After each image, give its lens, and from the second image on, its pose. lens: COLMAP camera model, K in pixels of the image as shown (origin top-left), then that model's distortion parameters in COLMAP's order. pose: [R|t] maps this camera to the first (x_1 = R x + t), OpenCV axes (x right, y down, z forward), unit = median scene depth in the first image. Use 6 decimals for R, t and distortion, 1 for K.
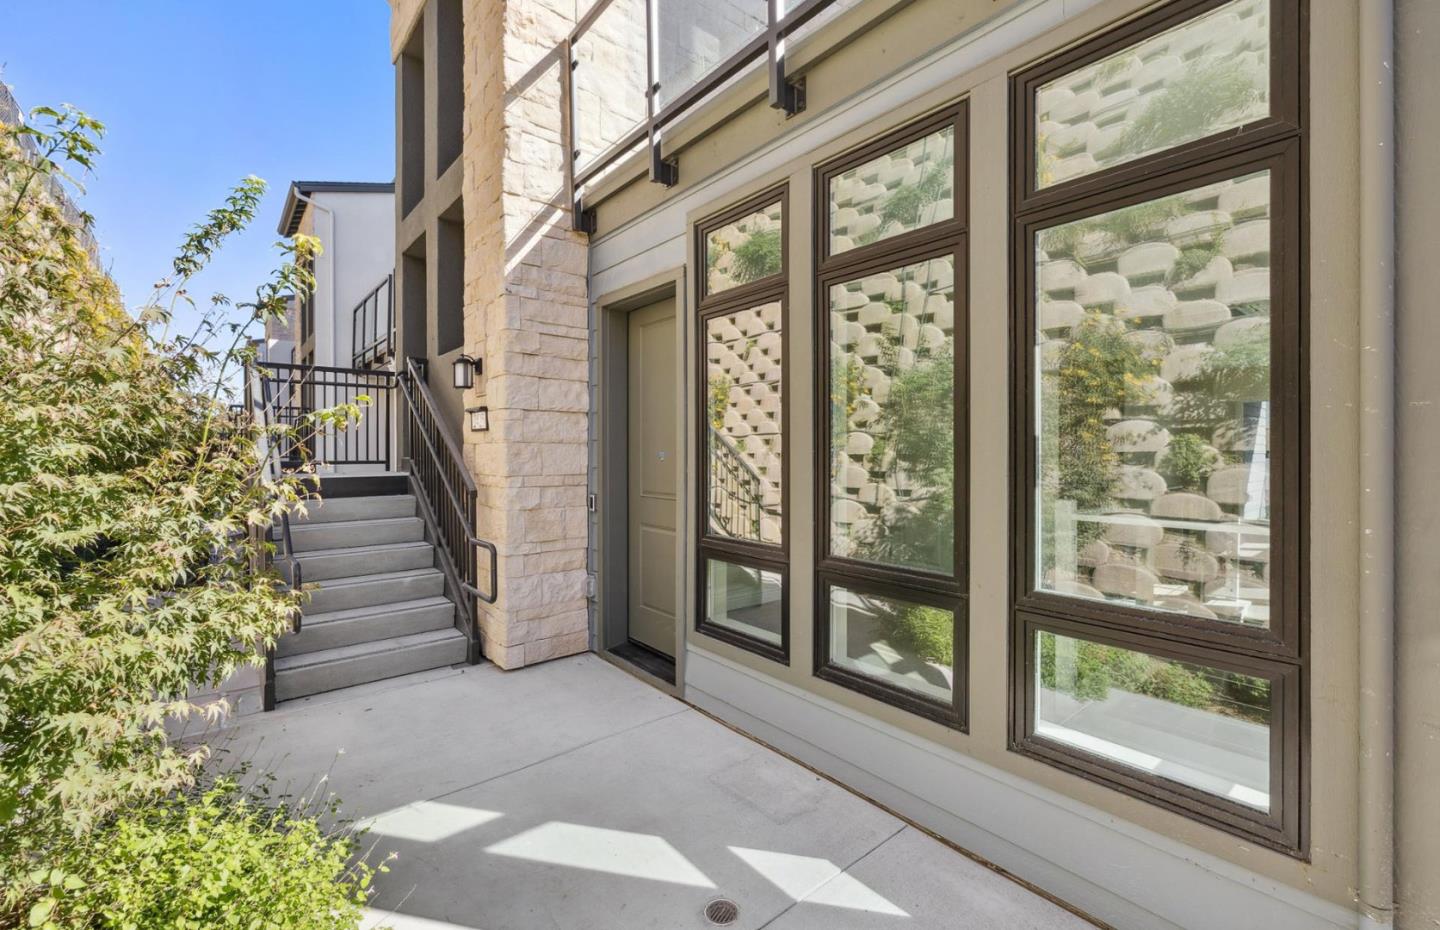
lens RADIAL K [[606.7, 0, 717.4], [0, 606.7, 453.4], [0, 0, 1]] dist [0.001211, -0.000151]
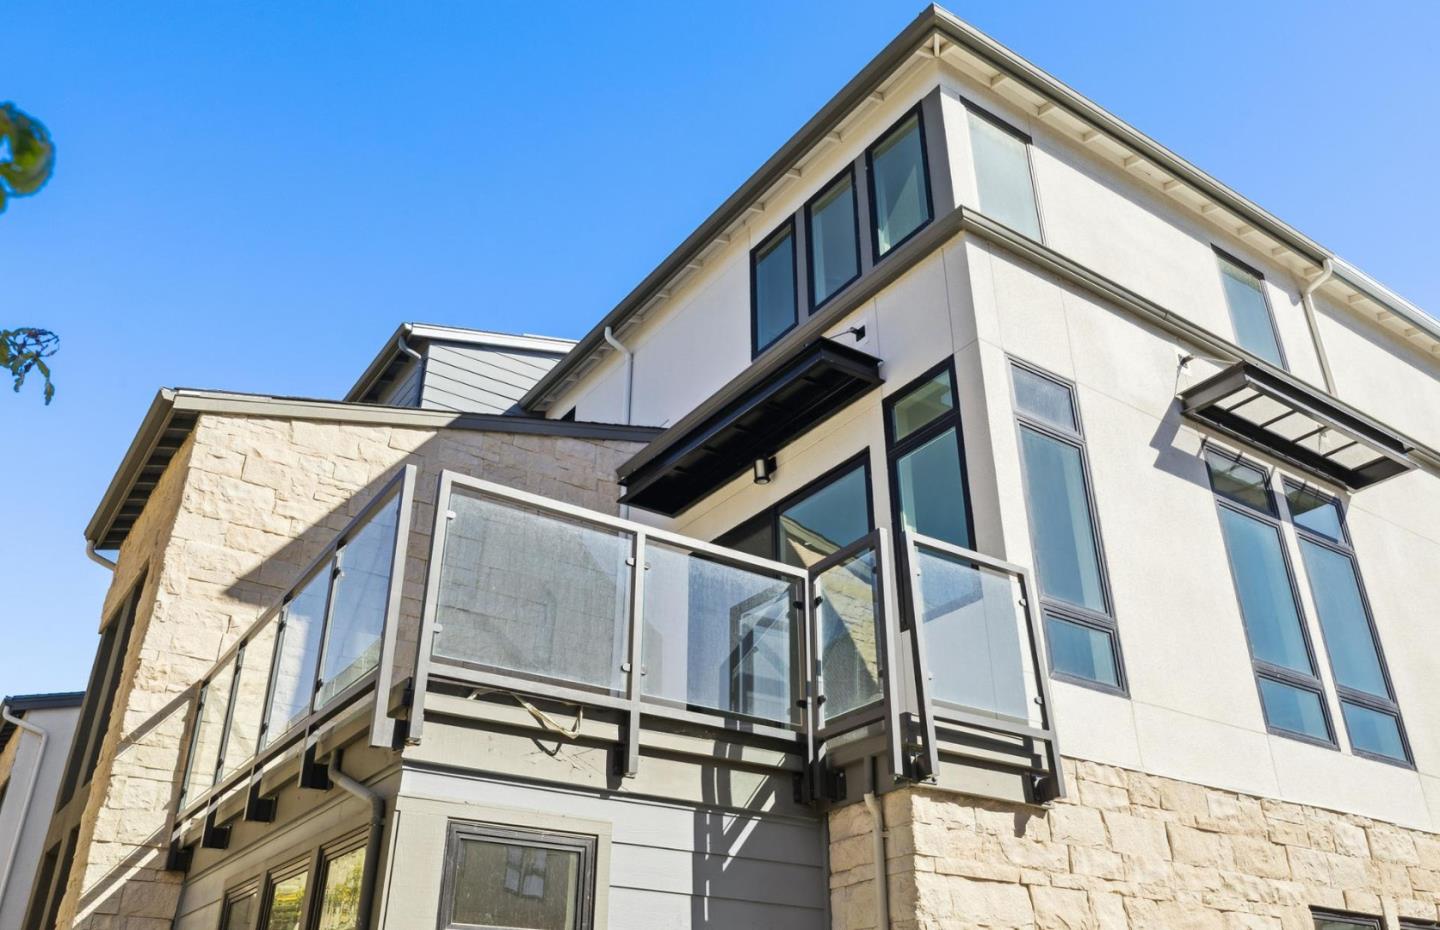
lens RADIAL K [[1147.5, 0, 722.3], [0, 1147.5, 457.4], [0, 0, 1]] dist [0.007685, 0.001276]
pose [[0.996742, -0.039225, -0.070480, 0.813397], [-0.000173, 0.872751, -0.488165, -0.049423], [0.080660, 0.486587, 0.869901, -0.852751]]
